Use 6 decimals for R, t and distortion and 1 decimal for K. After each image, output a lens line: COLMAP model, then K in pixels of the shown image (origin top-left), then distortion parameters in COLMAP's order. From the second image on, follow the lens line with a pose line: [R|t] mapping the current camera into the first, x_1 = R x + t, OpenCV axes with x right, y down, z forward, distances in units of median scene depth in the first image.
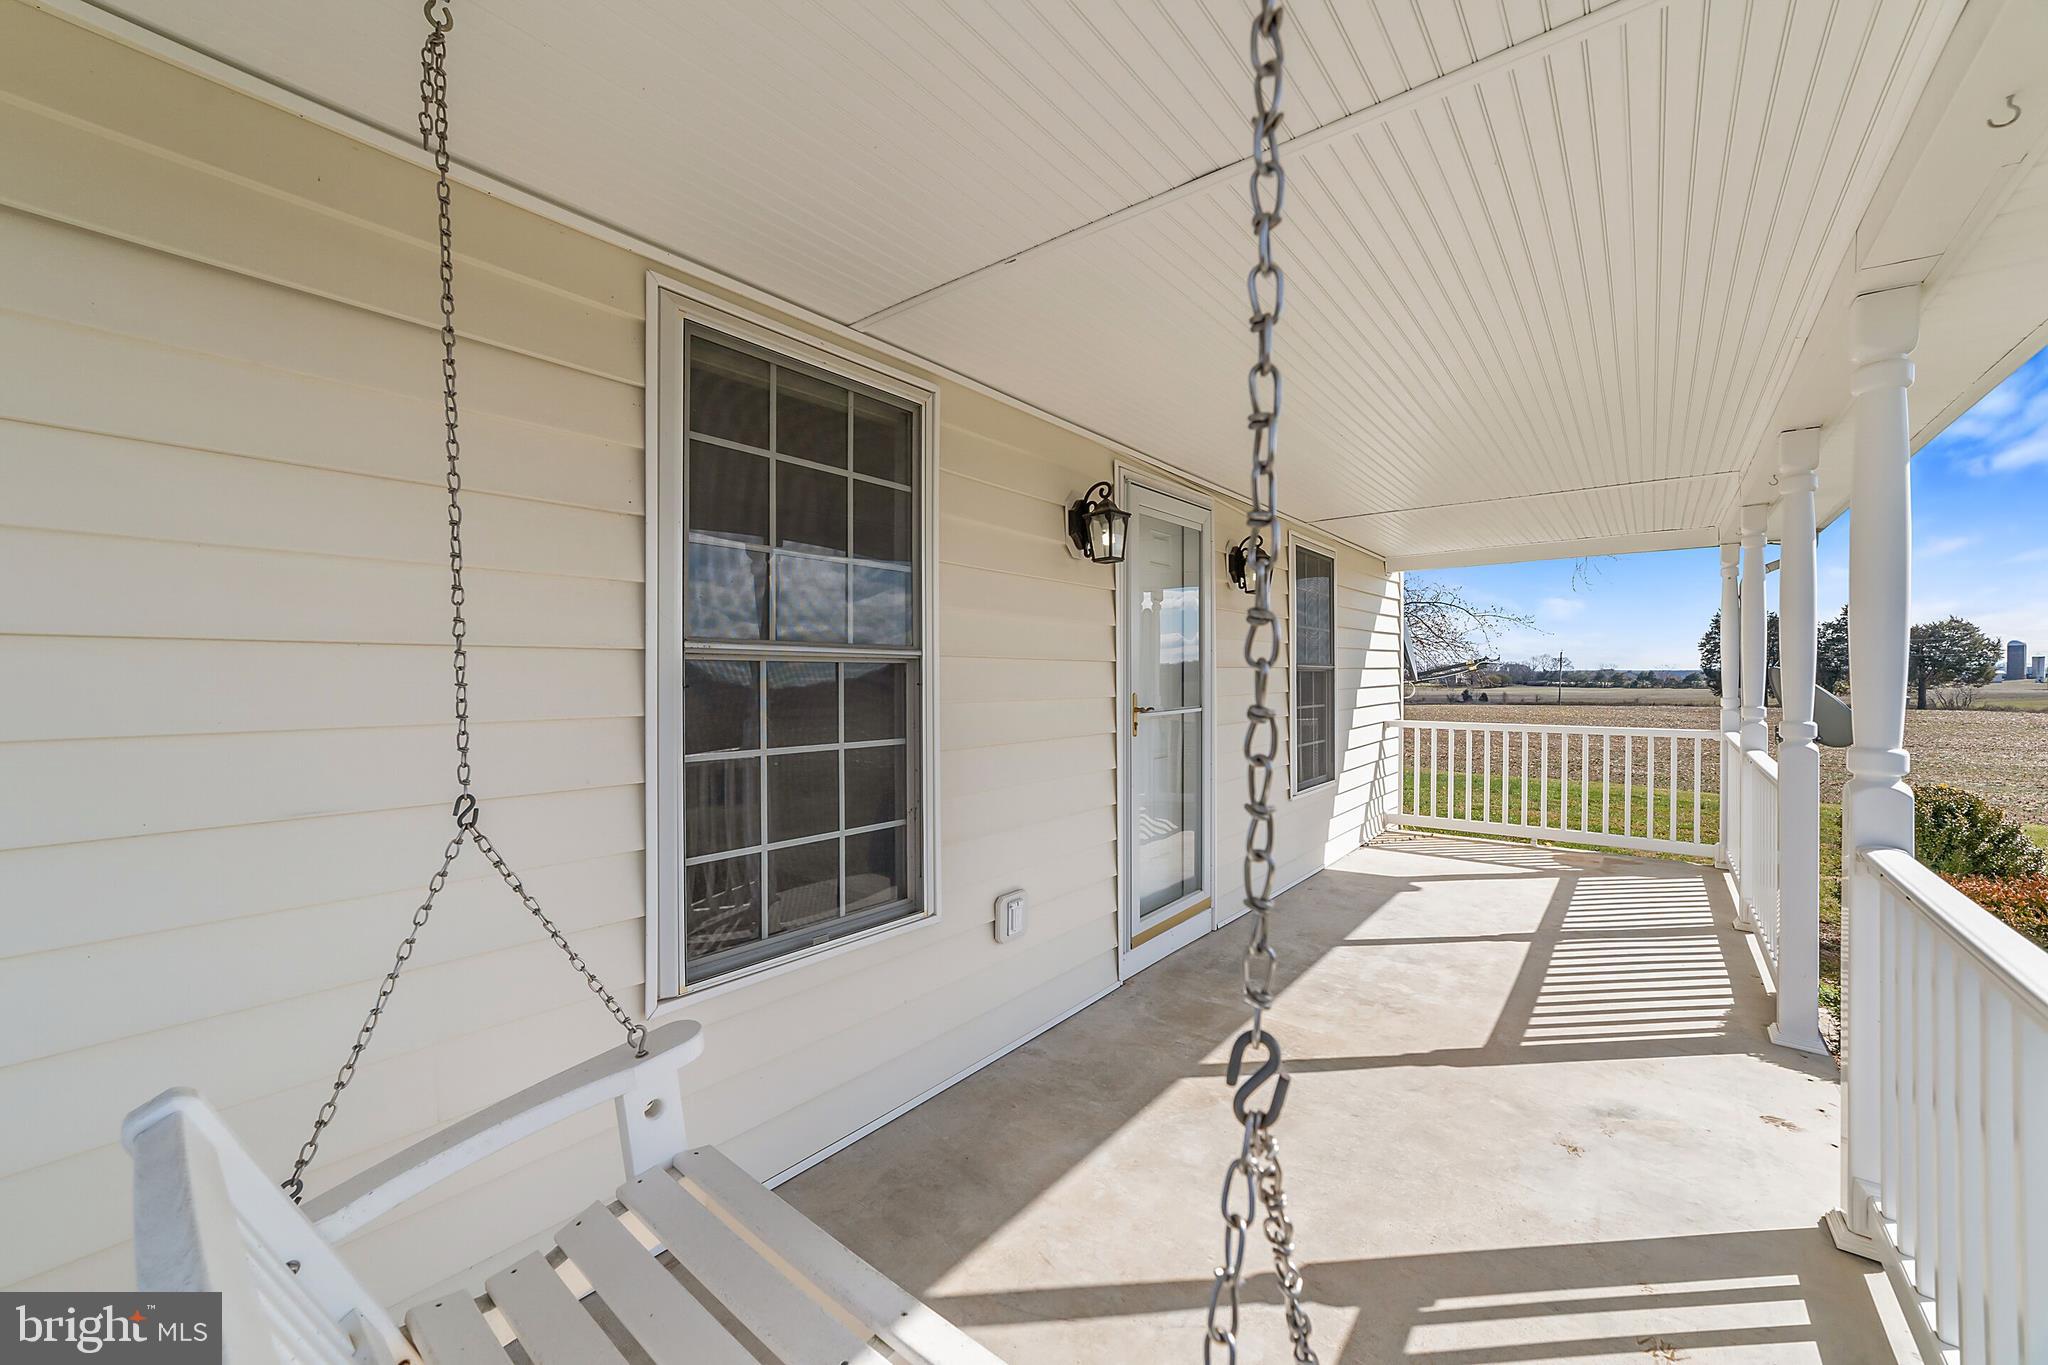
lens RADIAL K [[809.2, 0, 1026.9], [0, 809.2, 684.2], [0, 0, 1]] dist [-0.000733, 0.000167]
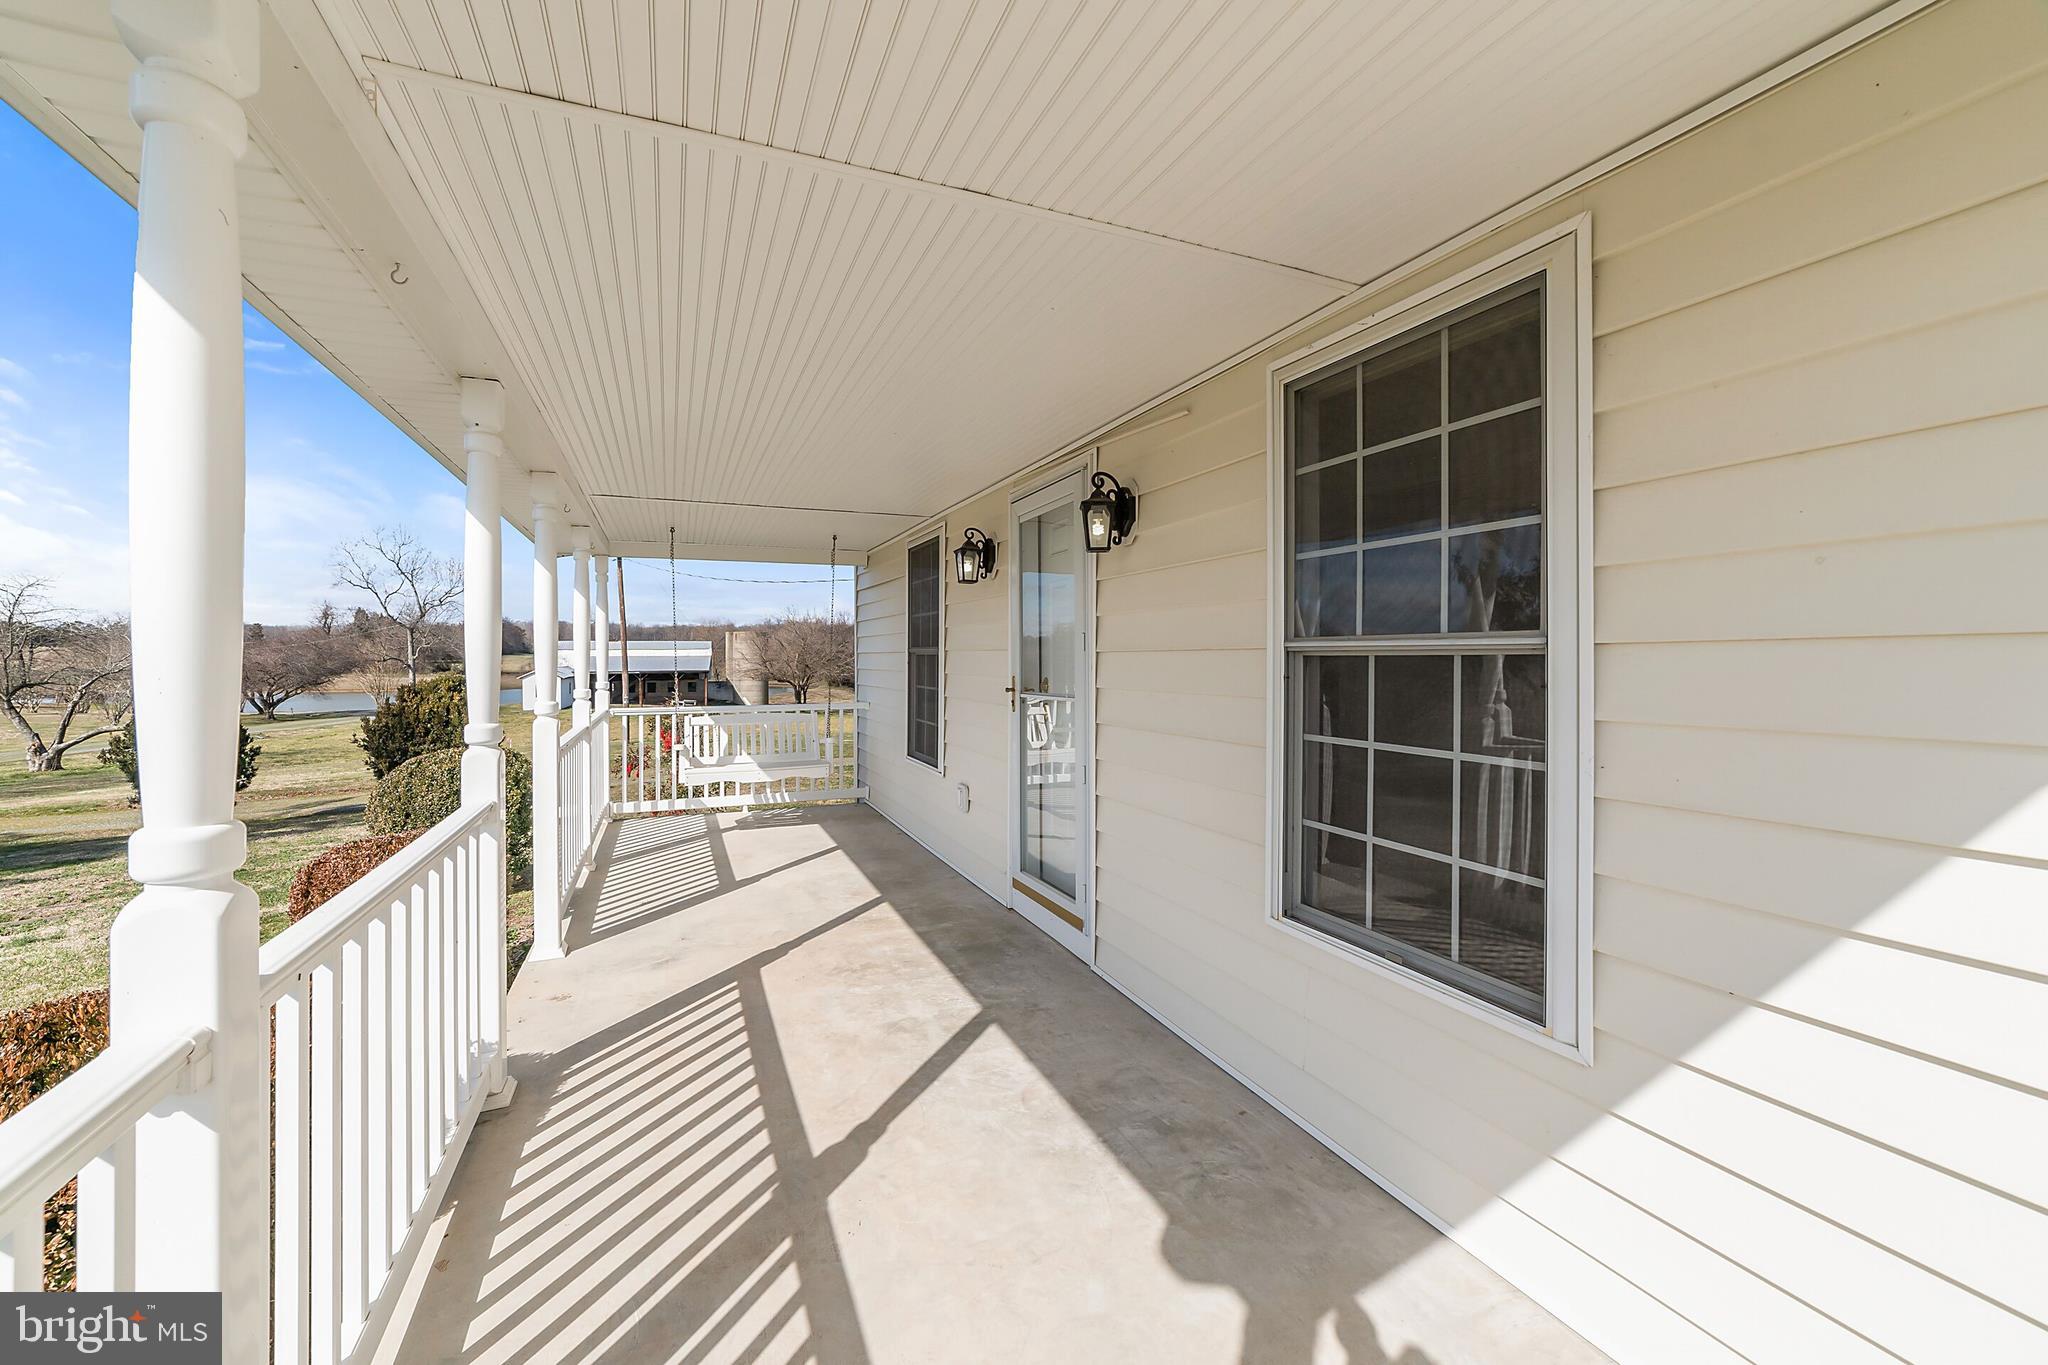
lens RADIAL K [[809.2, 0, 1026.9], [0, 809.2, 666.8], [0, 0, 1]] dist [-0.000733, 0.000167]
pose [[-0.479172, 0.018591, -0.877524, 1.148900], [0.005274, 0.999819, 0.018303, -0.027806], [0.877705, 0.004142, -0.479183, 1.549410]]
